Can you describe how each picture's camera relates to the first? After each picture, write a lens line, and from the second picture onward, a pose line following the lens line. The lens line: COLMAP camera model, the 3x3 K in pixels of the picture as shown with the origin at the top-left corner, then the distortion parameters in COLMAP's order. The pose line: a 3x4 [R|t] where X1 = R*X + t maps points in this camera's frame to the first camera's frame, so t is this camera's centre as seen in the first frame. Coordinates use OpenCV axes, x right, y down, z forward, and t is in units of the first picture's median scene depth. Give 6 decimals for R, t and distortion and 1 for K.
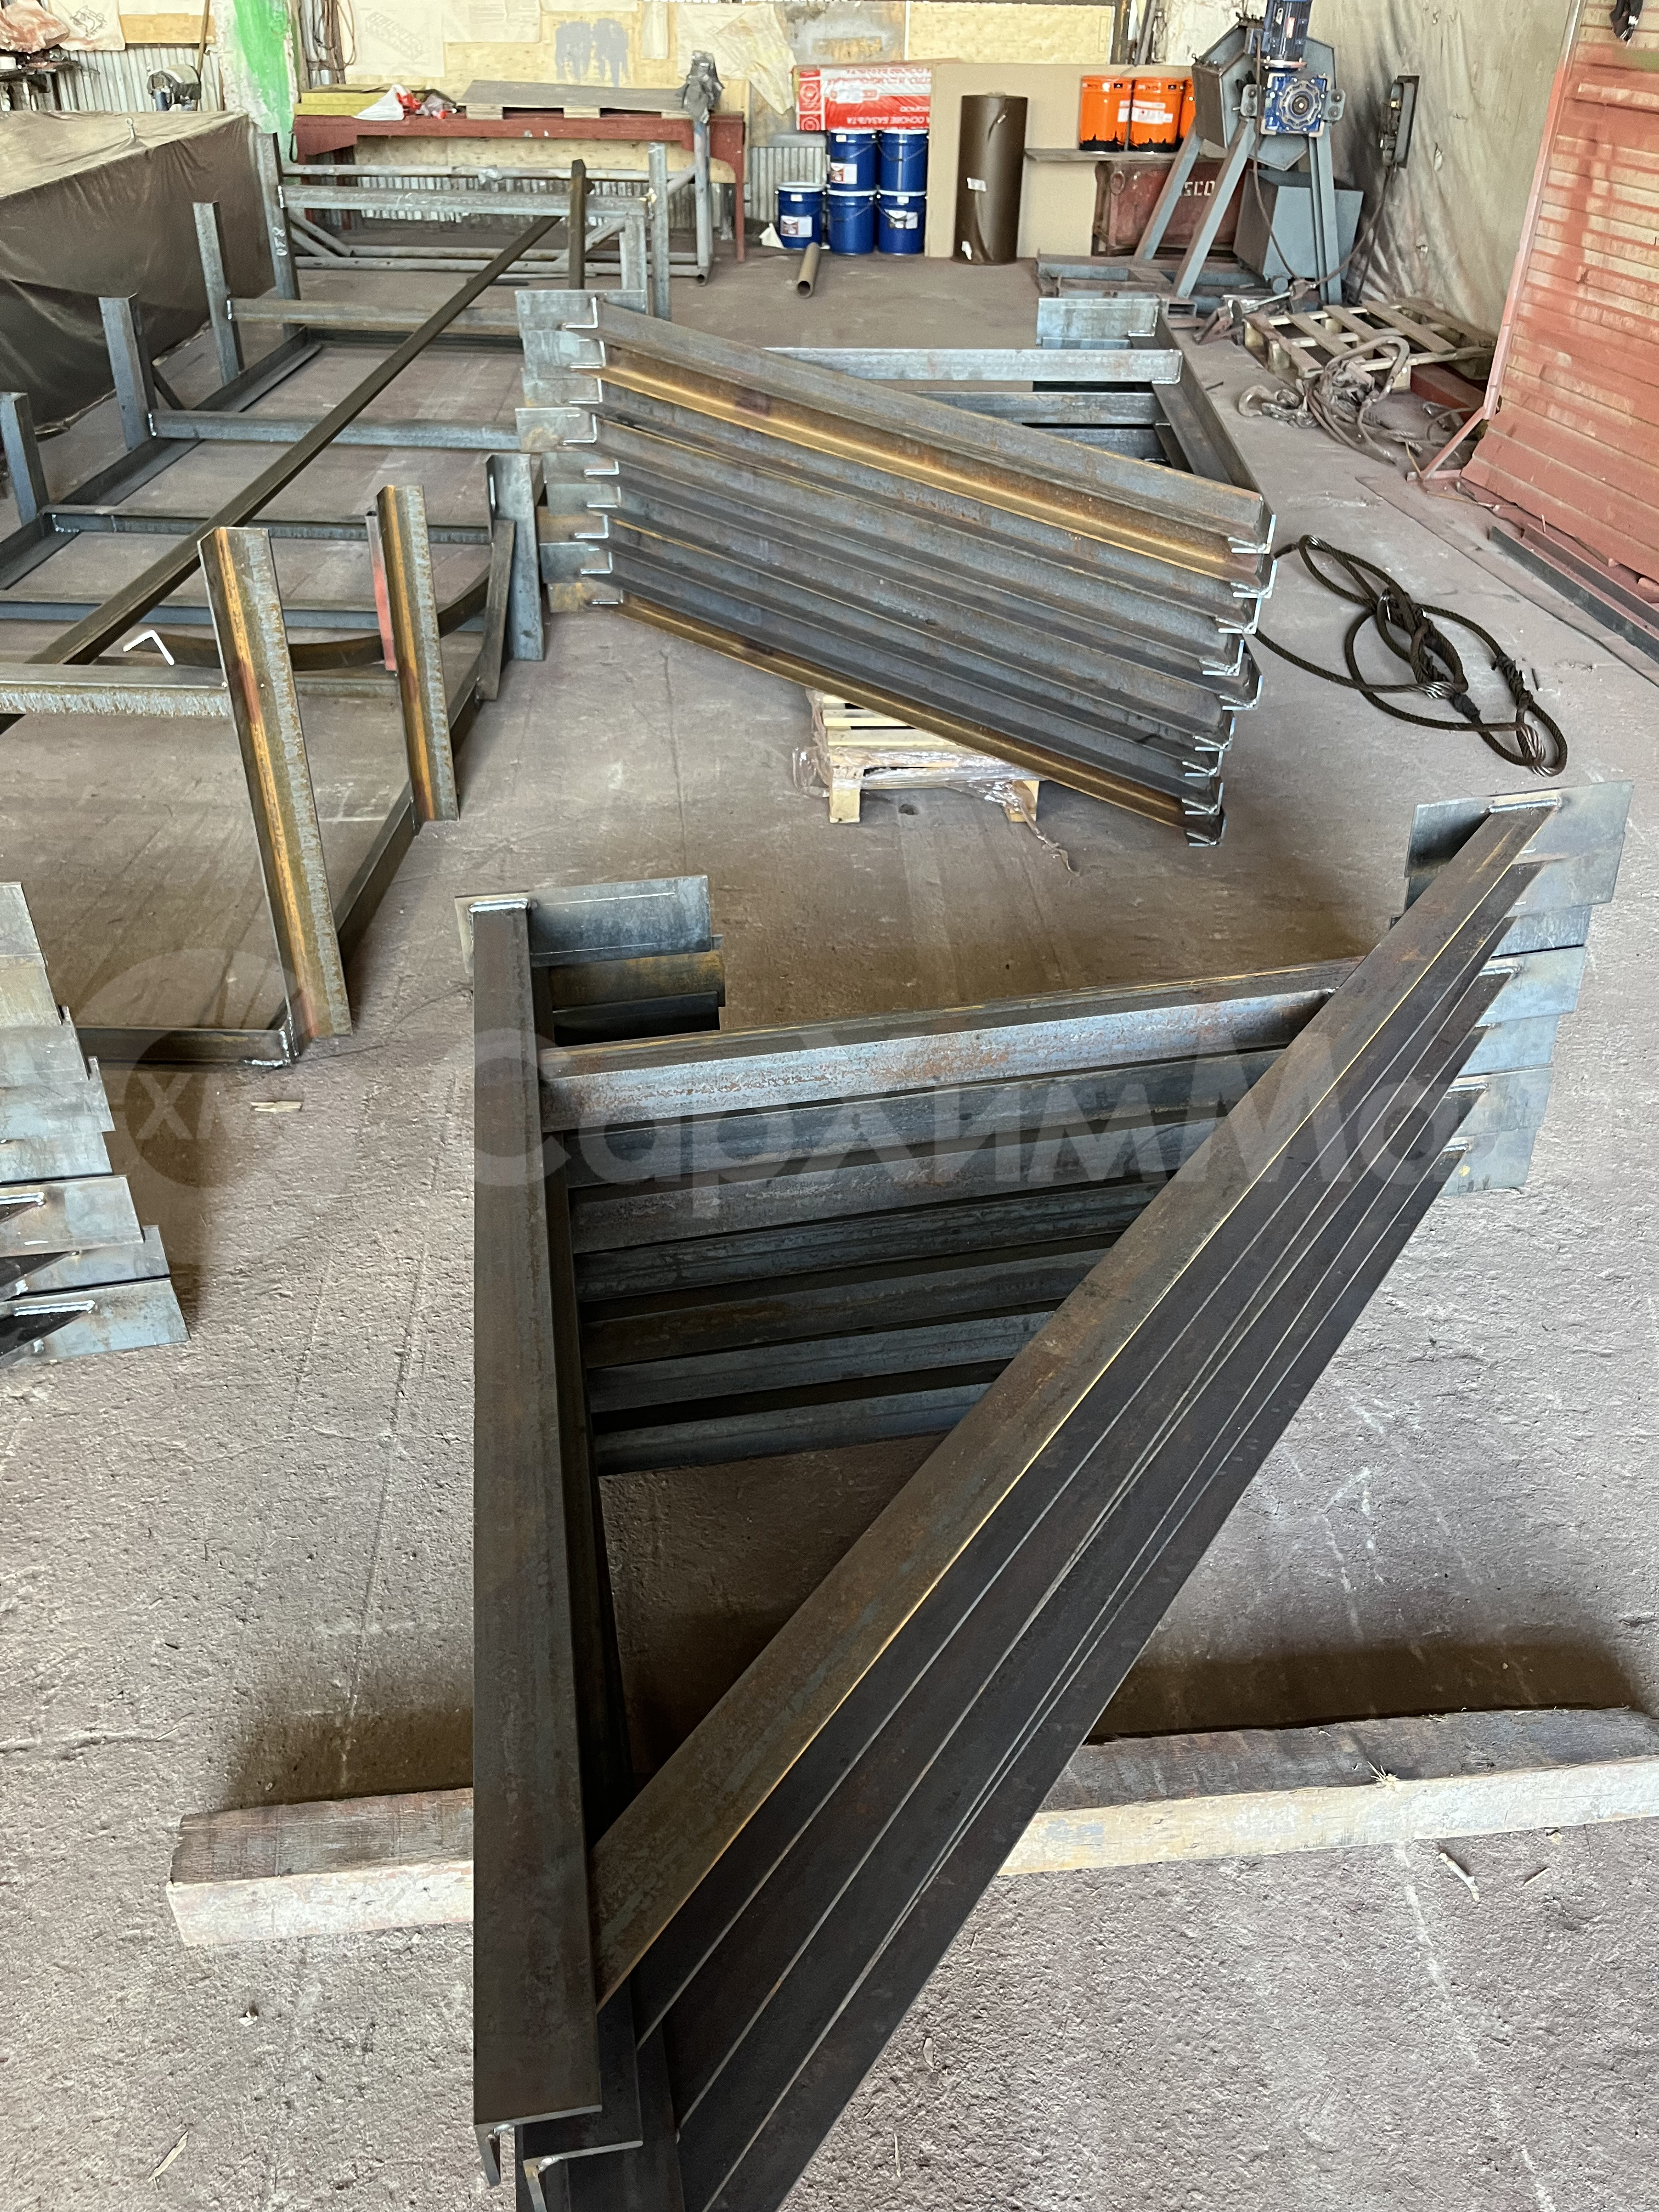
lens RADIAL K [[1694.5, 0, 816.2], [0, 1694.5, 1073.9], [0, 0, 1]] dist [0.087189, -0.128278]
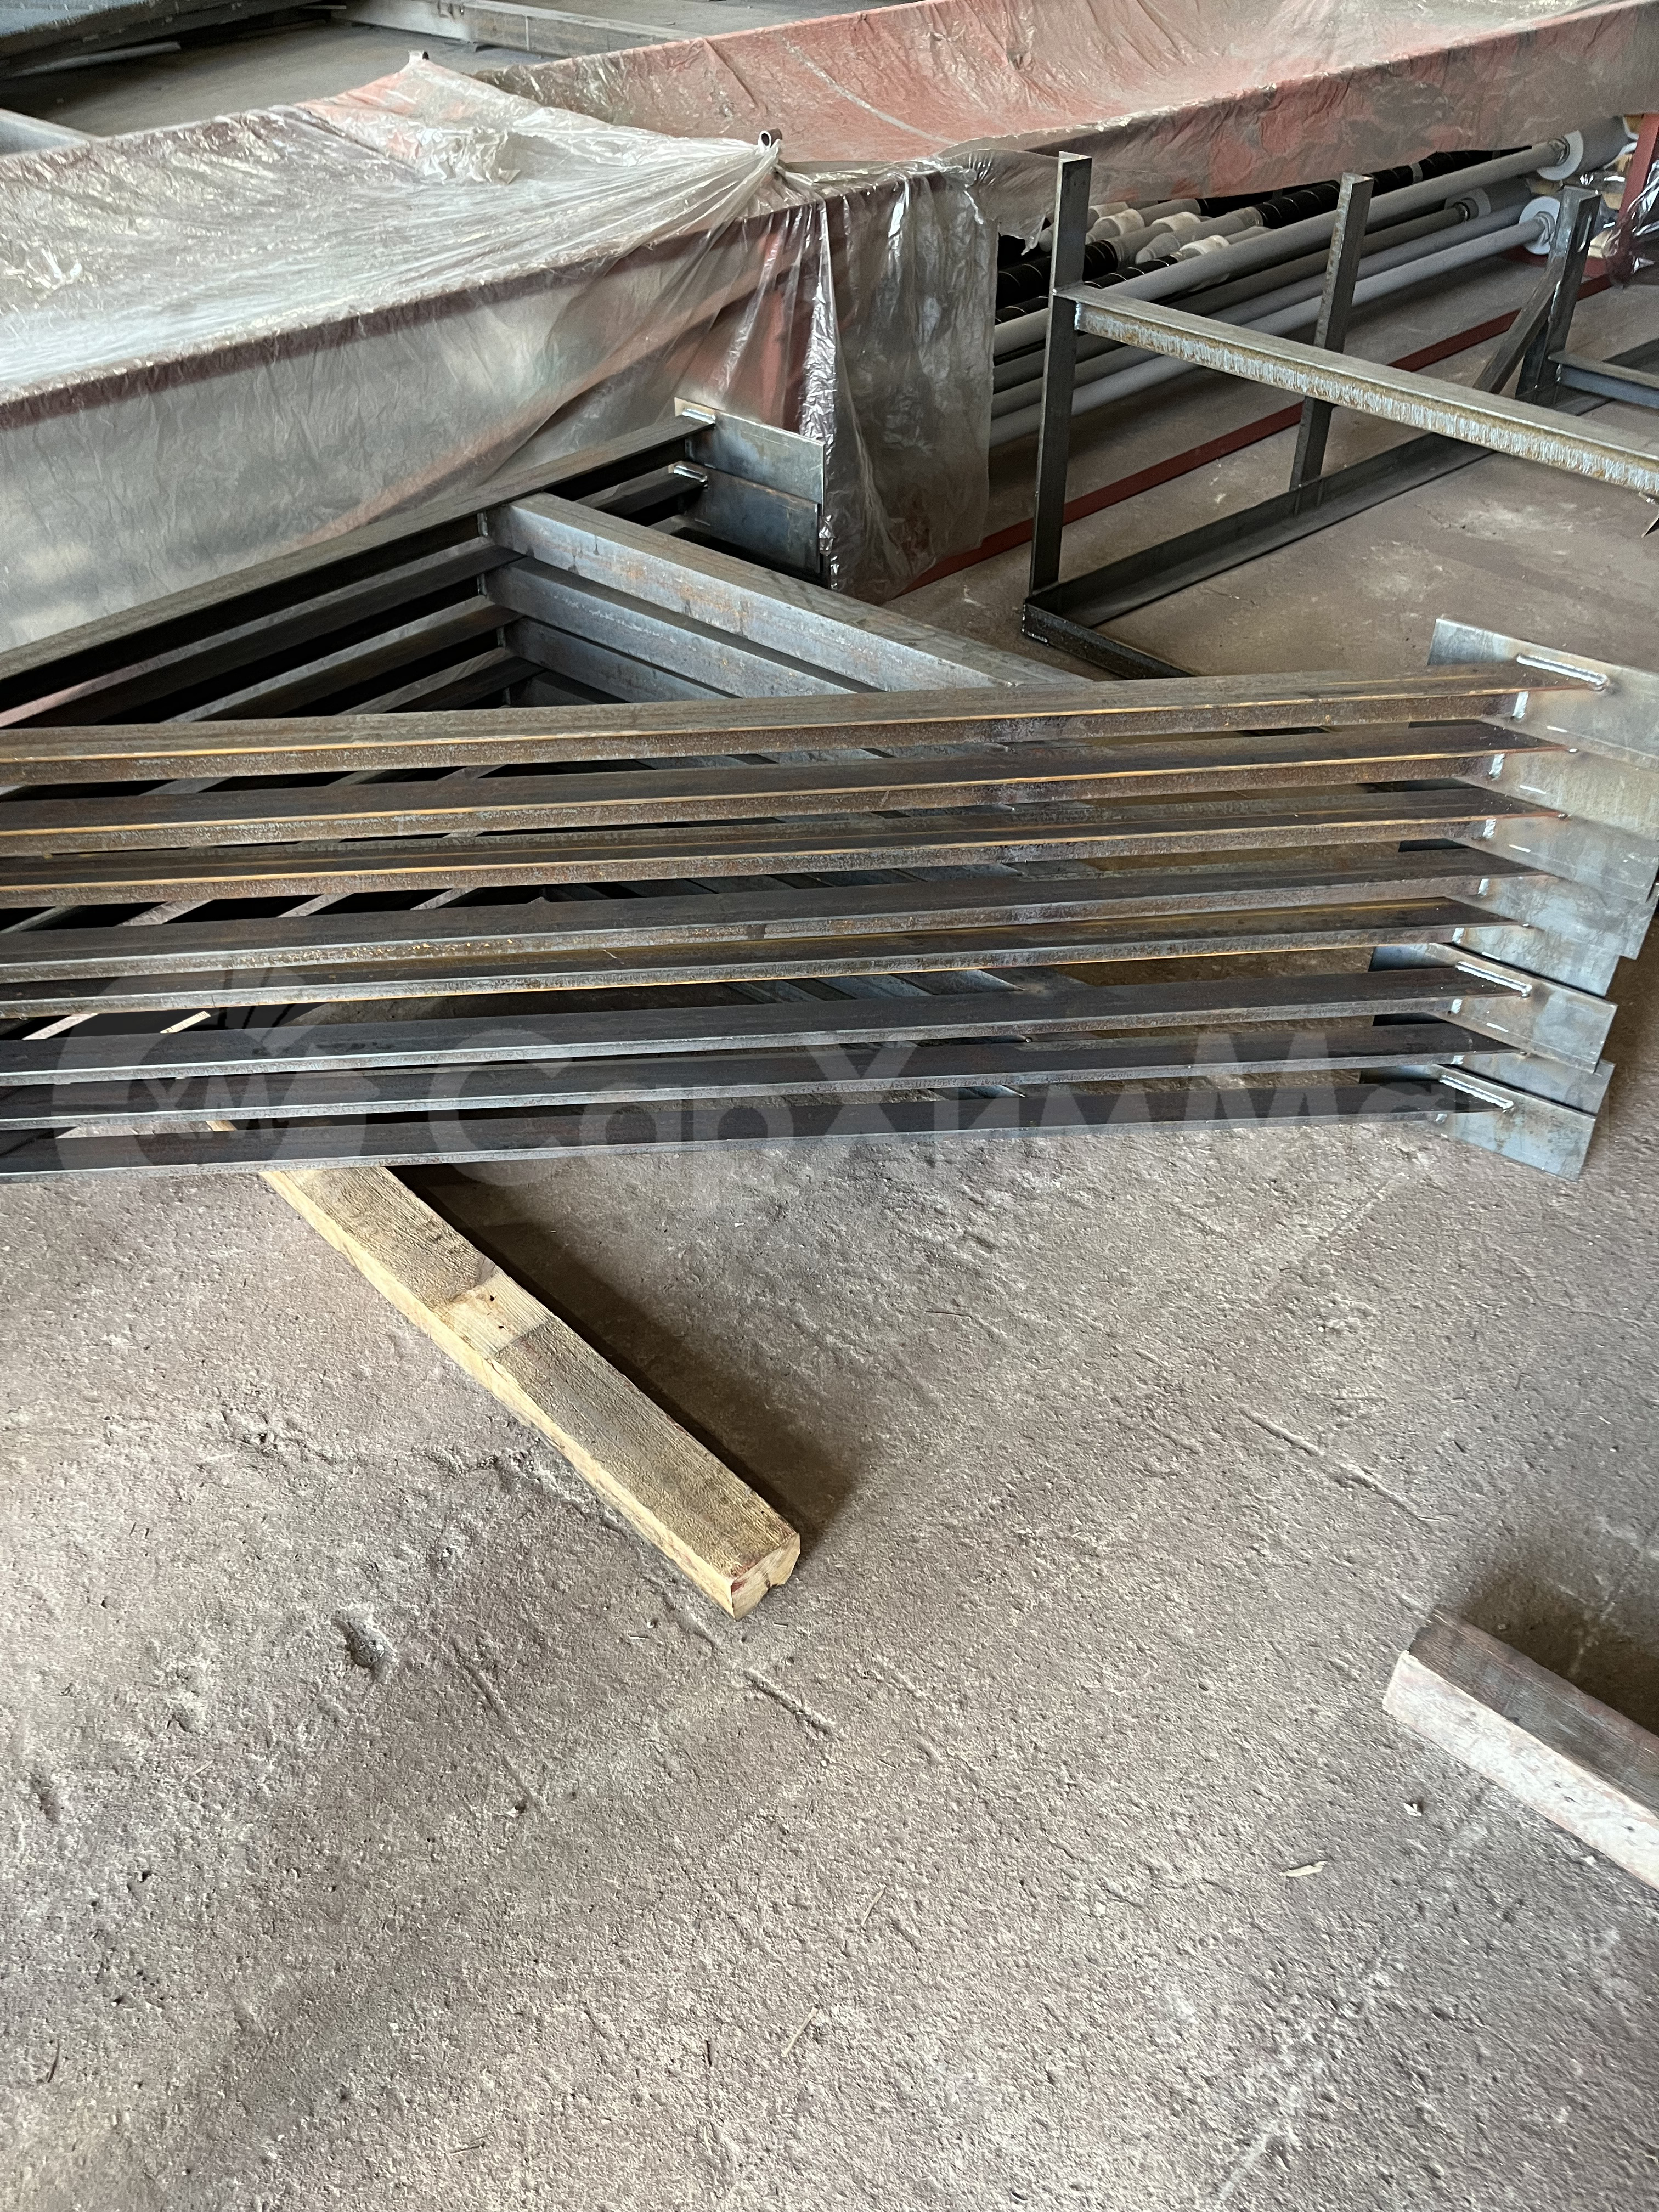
lens RADIAL K [[1694.5, 0, 816.2], [0, 1694.5, 1073.9], [0, 0, 1]] dist [0.087189, -0.128278]
pose [[0.671496, 0.444194, -0.593115, -0.127639], [-0.379747, 0.893603, 0.239303, 0.037895], [0.636306, 0.064543, 0.768732, -0.037292]]
